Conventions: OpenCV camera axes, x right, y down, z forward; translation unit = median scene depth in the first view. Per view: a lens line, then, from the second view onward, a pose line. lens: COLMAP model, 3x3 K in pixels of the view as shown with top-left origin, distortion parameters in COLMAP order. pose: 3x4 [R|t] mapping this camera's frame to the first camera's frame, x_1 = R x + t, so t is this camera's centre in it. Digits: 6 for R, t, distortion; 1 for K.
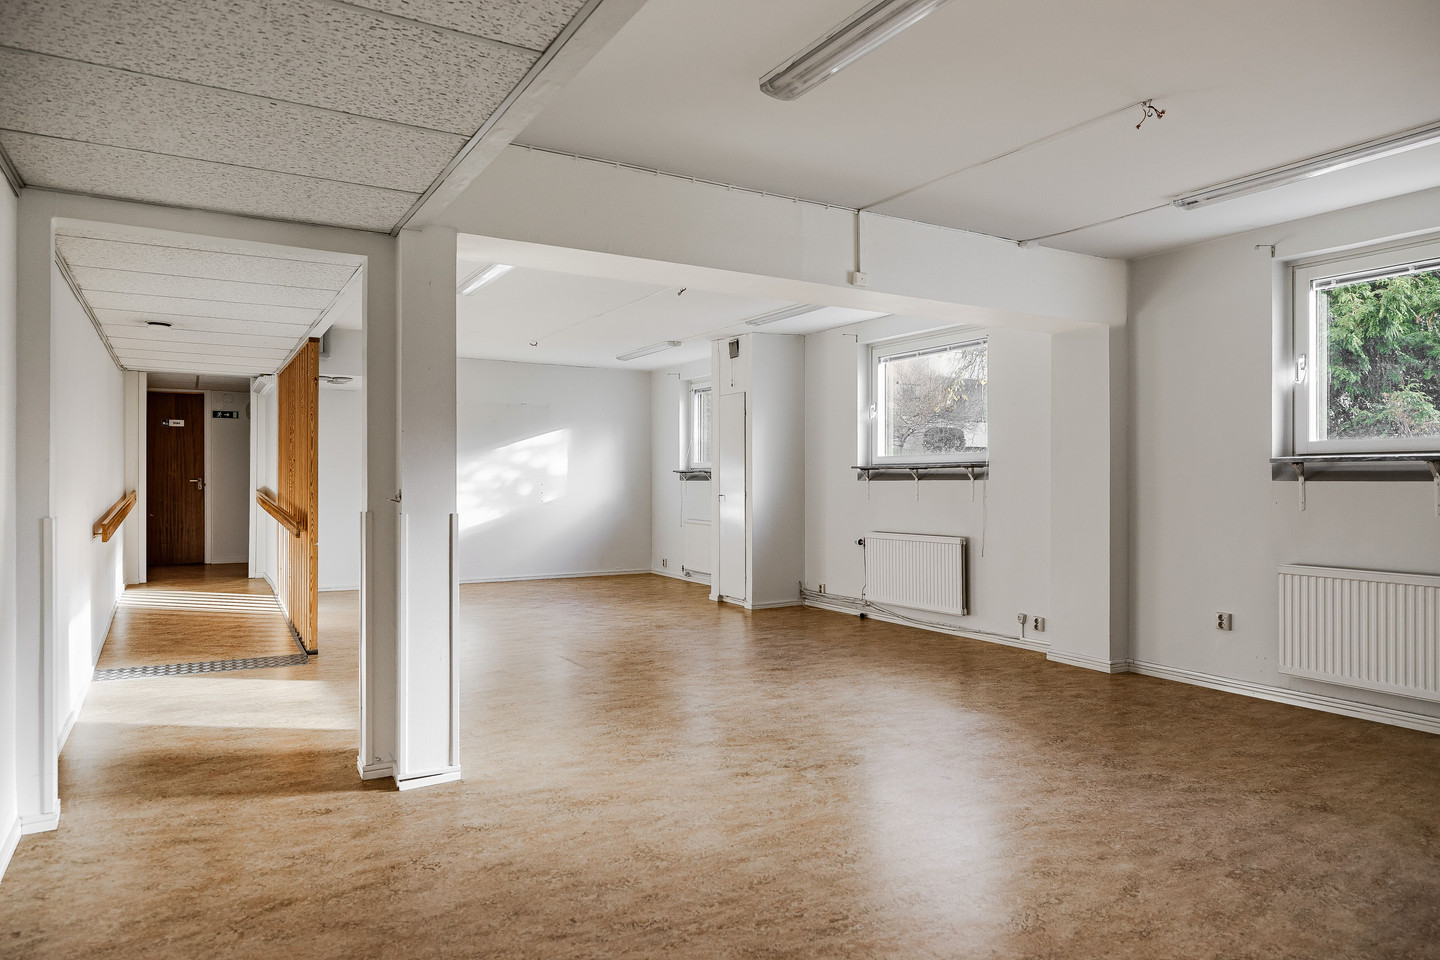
lens RADIAL K [[910.2, 0, 721.4], [0, 910.2, 476.4], [0, 0, 1]] dist [-0.004888, -0.002484]
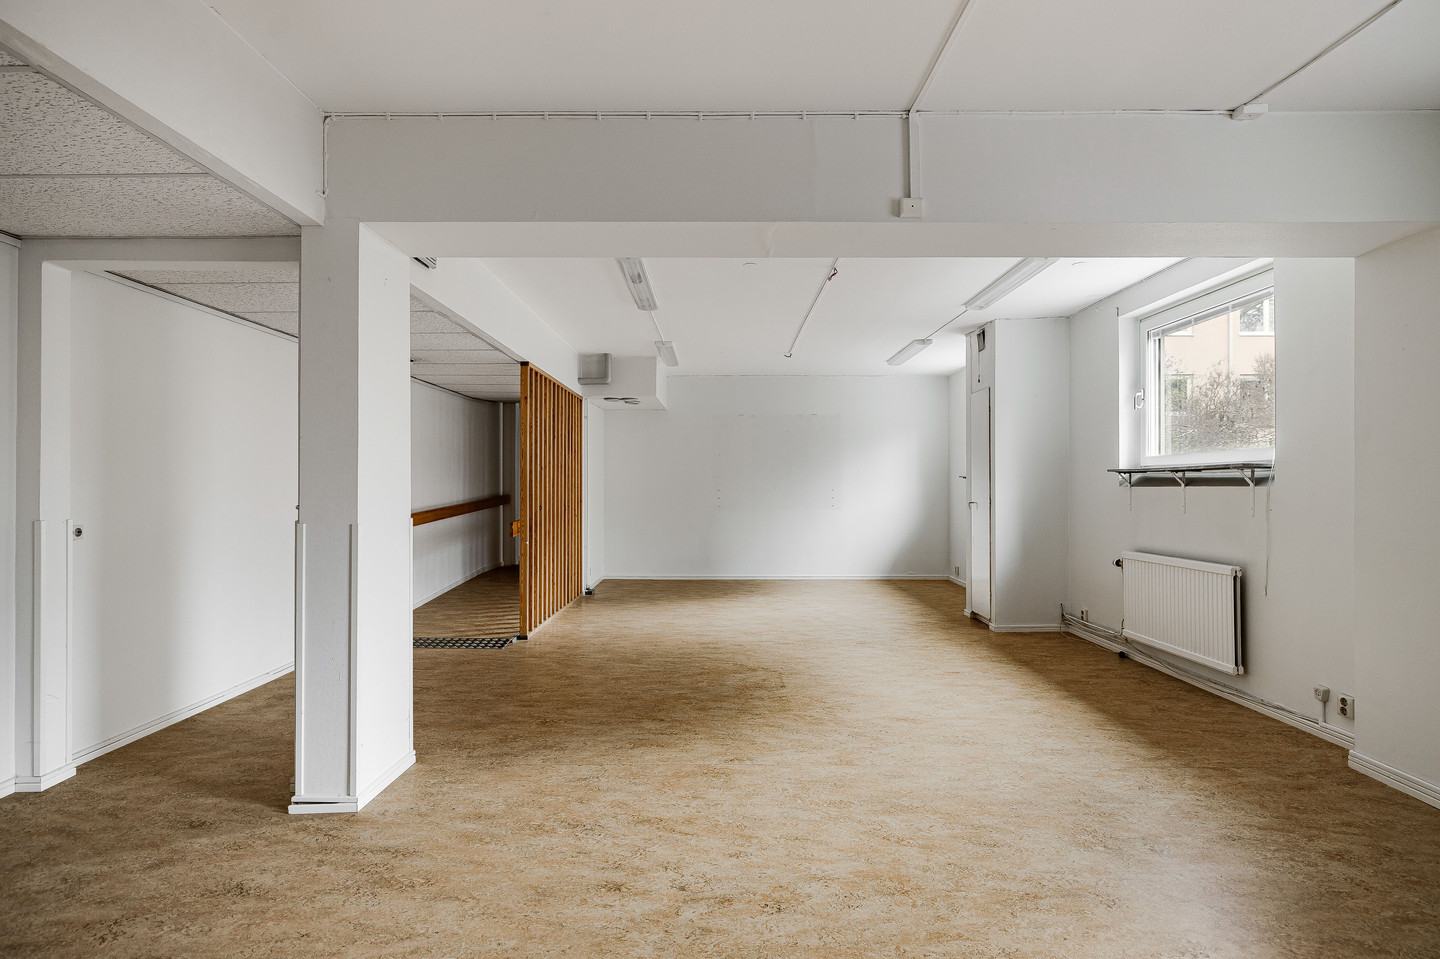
lens RADIAL K [[759.5, 0, 716.9], [0, 759.5, 484.5], [0, 0, 1]] dist [-0.003880, 0.000518]
pose [[0.857432, 0.000175, -0.514597, 0.246402], [0.002365, 0.999988, 0.004282, -0.001448], [0.514592, -0.004888, 0.857421, 0.306882]]
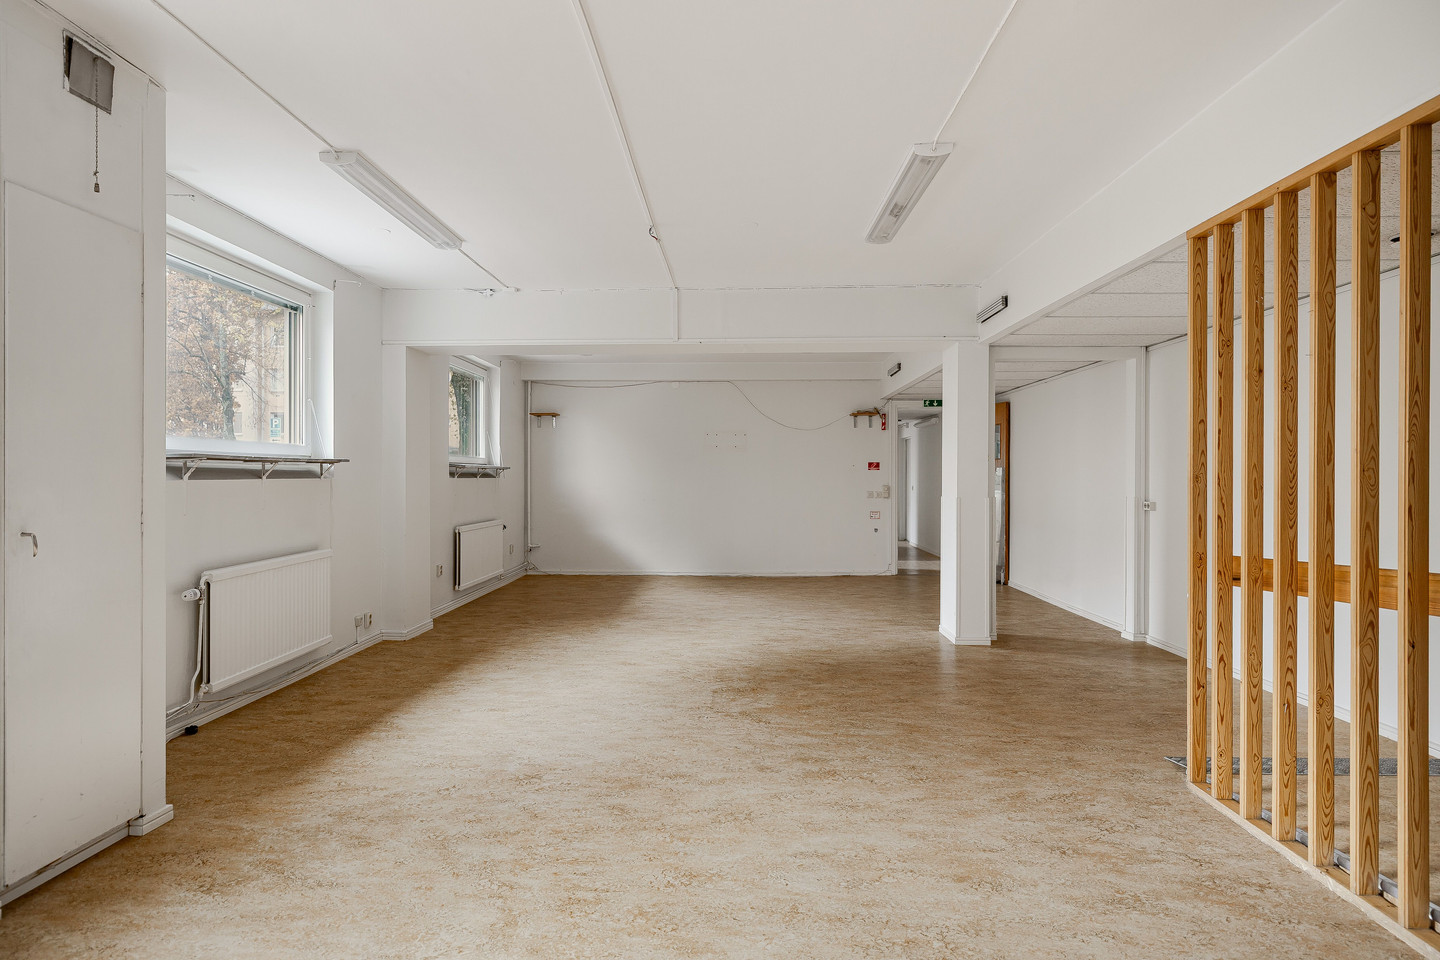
lens RADIAL K [[759.5, 0, 721.9], [0, 759.5, 480.7], [0, 0, 1]] dist [-0.003880, 0.000518]
pose [[-0.849049, -0.001546, 0.528312, -0.439341], [-0.003217, 0.999992, -0.002243, 0.006556], [-0.528304, -0.003604, -0.849047, 1.539125]]
